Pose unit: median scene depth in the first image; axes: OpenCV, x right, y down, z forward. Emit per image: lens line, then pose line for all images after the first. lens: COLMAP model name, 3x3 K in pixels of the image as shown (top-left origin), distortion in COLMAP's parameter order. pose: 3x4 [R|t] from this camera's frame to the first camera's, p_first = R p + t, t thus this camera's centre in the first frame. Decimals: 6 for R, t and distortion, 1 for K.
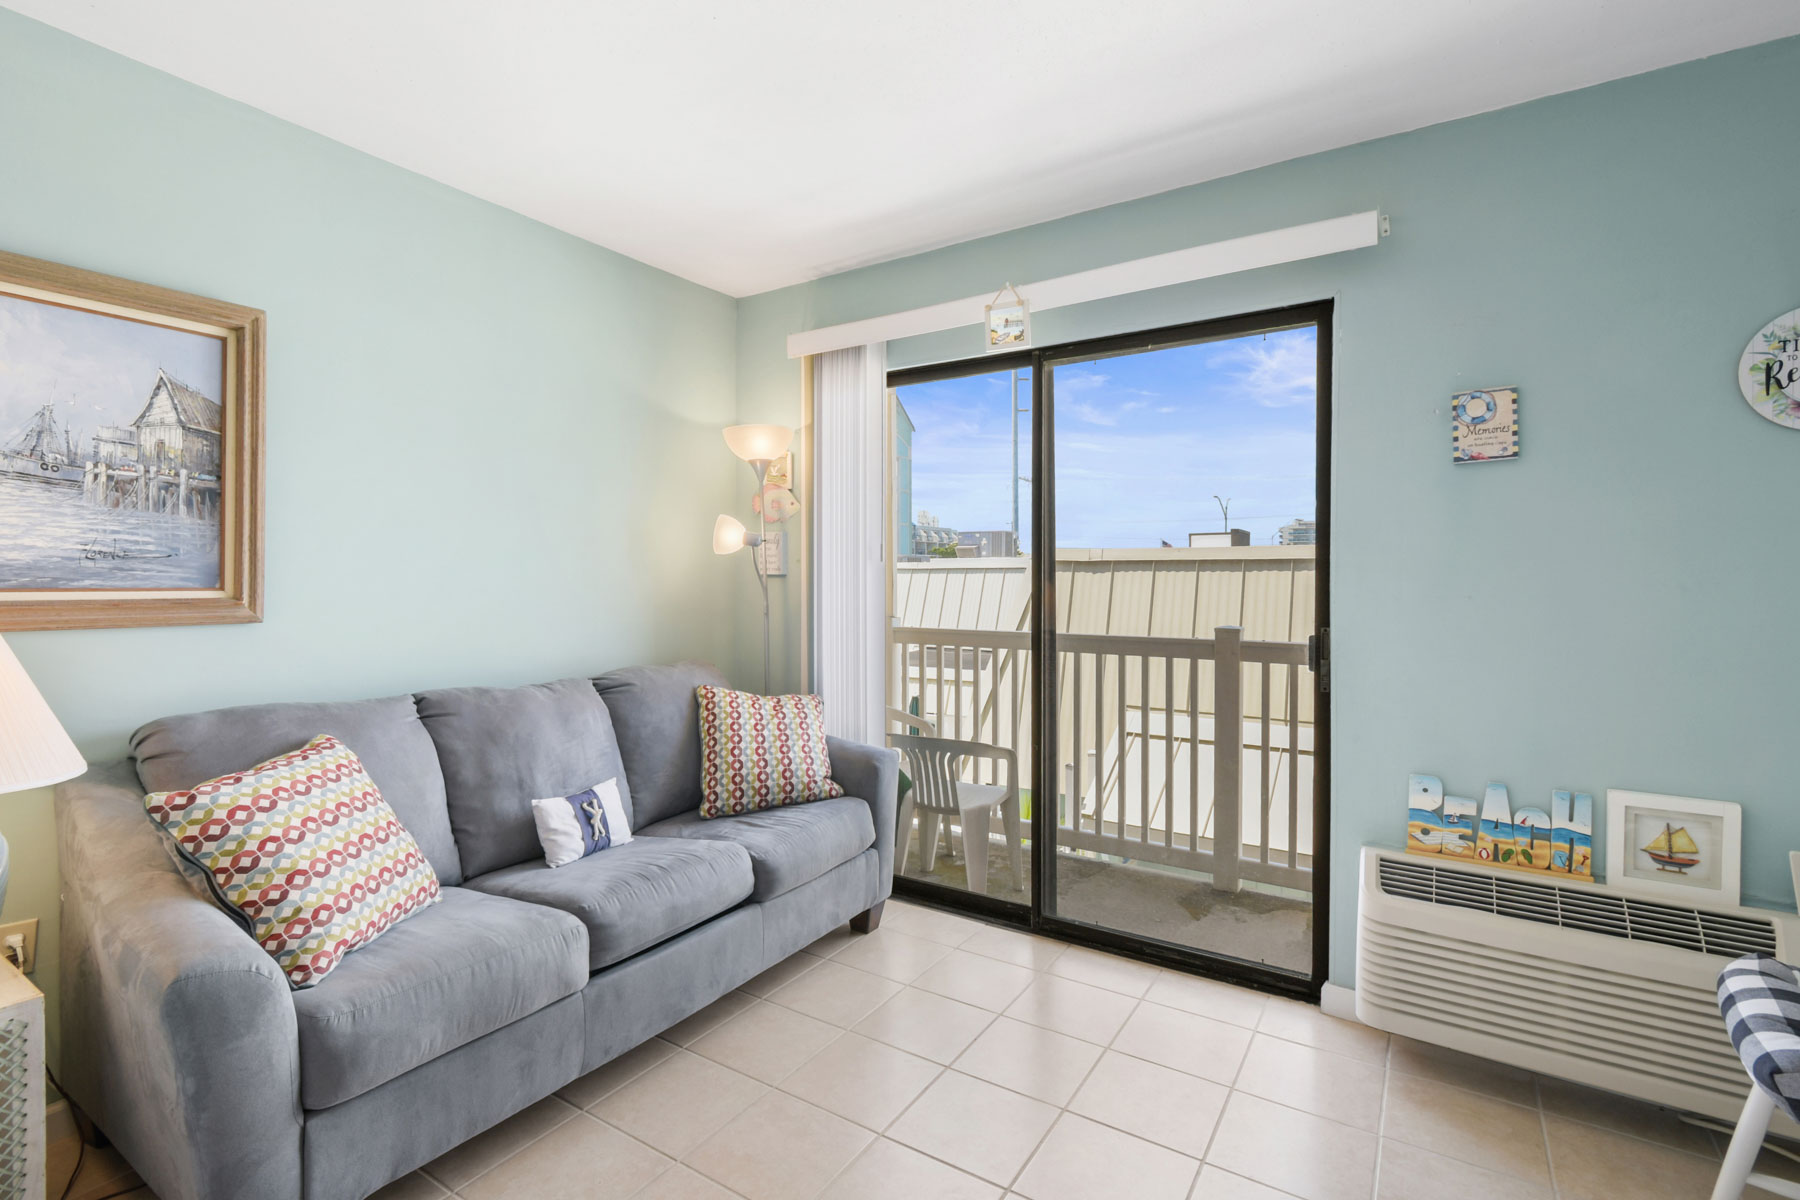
lens RADIAL K [[839.2, 0, 887.0], [0, 839.2, 586.6], [0, 0, 1]] dist [0.000387, -0.000789]
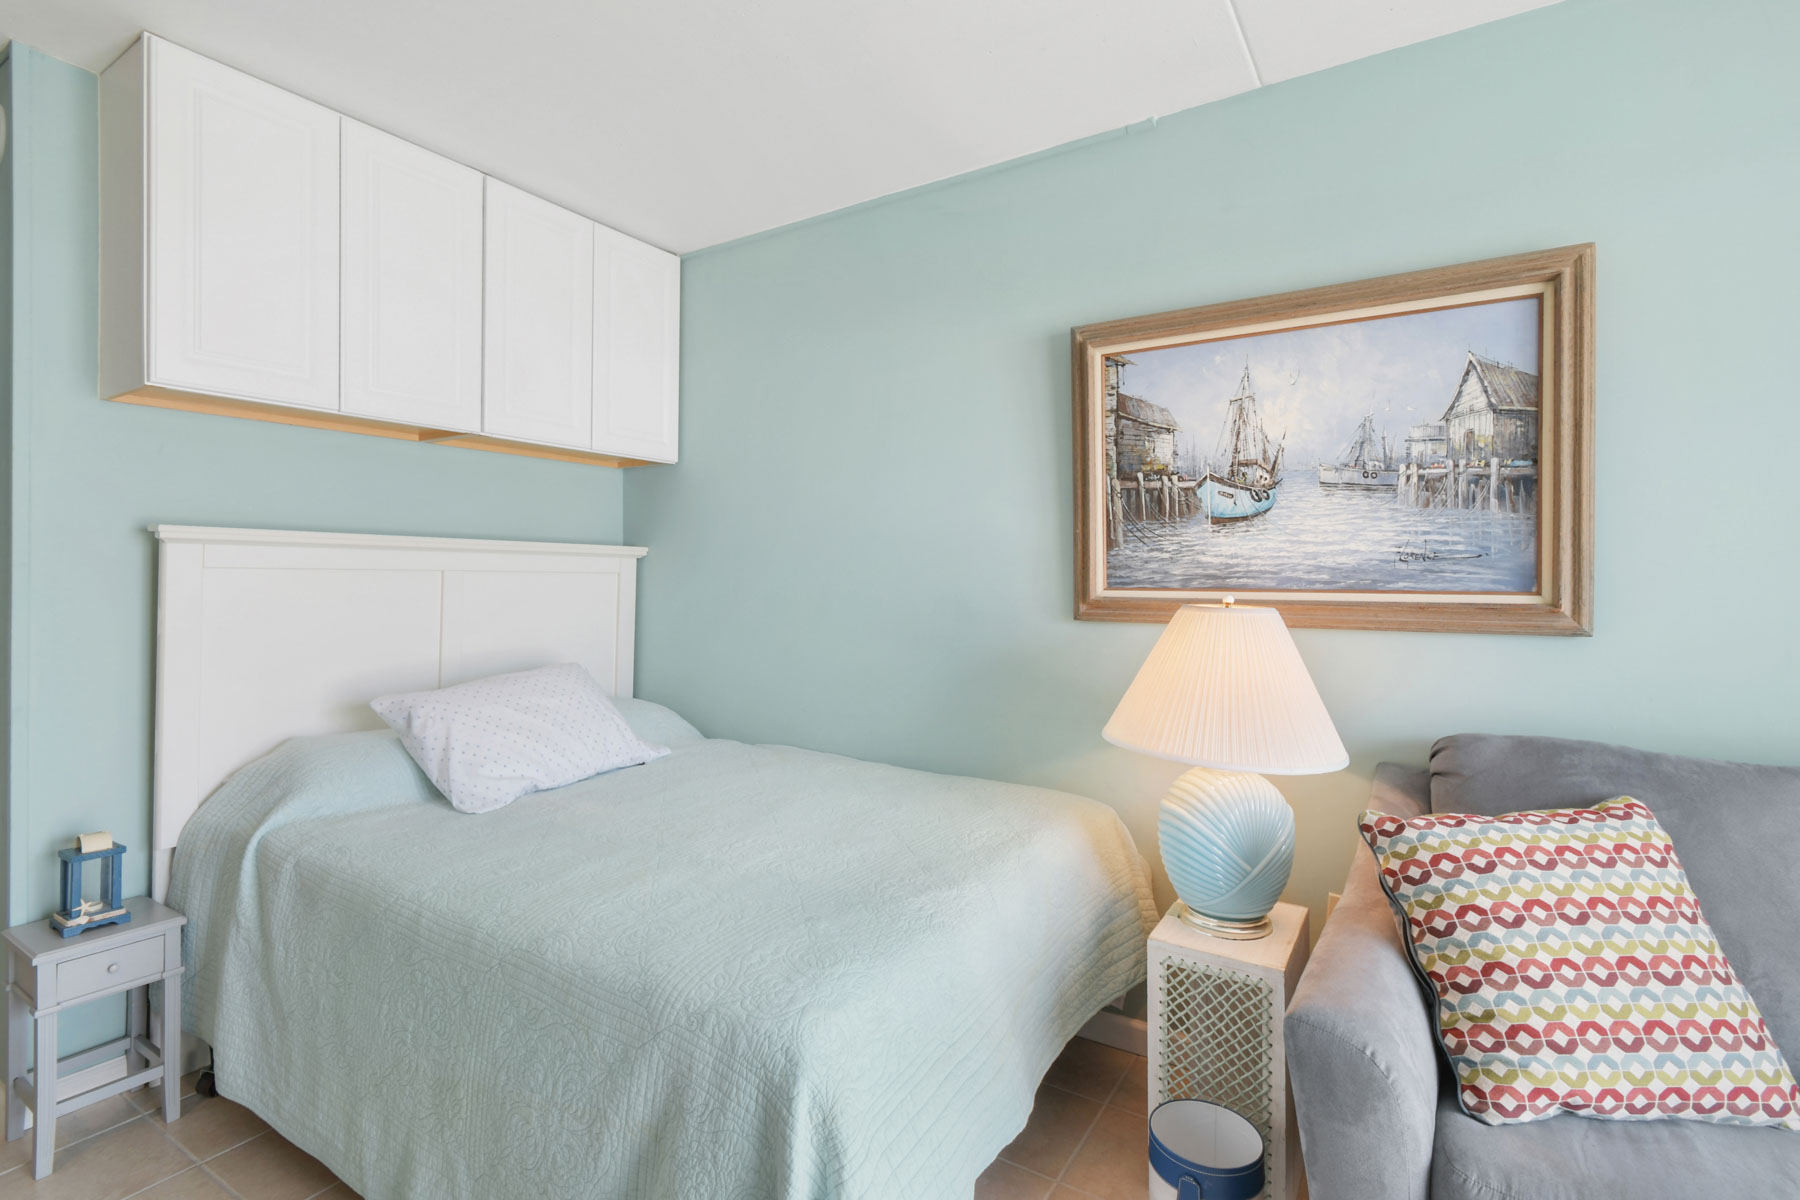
lens RADIAL K [[852.0, 0, 891.1], [0, 852.0, 577.9], [0, 0, 1]] dist [-0.002210, -0.000466]
pose [[0.006687, -0.000025, -0.999978, 0.059016], [-0.010710, 0.999943, -0.000096, -0.006052], [0.999920, 0.010711, 0.006686, 0.367167]]
